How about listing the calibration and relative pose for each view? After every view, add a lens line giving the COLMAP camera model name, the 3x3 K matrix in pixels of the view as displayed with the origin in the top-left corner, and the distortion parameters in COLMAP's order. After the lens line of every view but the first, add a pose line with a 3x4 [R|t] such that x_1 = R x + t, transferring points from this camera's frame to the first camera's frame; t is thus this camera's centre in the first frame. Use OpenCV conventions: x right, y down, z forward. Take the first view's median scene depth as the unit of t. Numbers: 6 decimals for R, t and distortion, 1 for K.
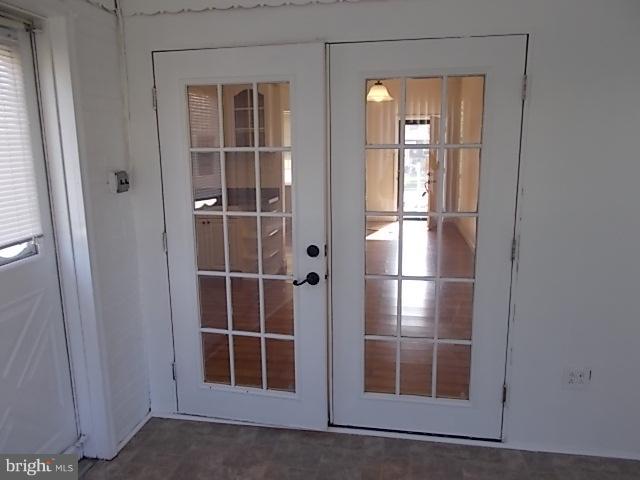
lens RADIAL K [[481.4, 0, 320.8], [0, 481.4, 236.0], [0, 0, 1]] dist [-0.007629, -0.007990]
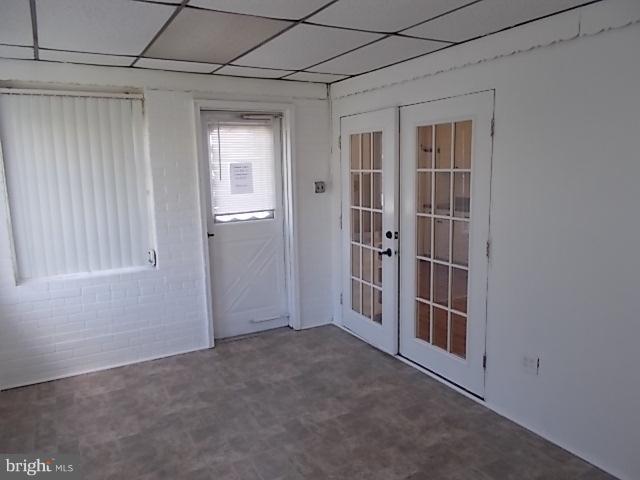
lens RADIAL K [[481.4, 0, 320.8], [0, 481.4, 236.0], [0, 0, 1]] dist [-0.007629, -0.007990]
pose [[0.627201, 0.112892, -0.770632, 1.052061], [-0.142580, 0.989361, 0.028891, 0.021280], [0.765695, 0.091757, 0.636625, -0.187637]]
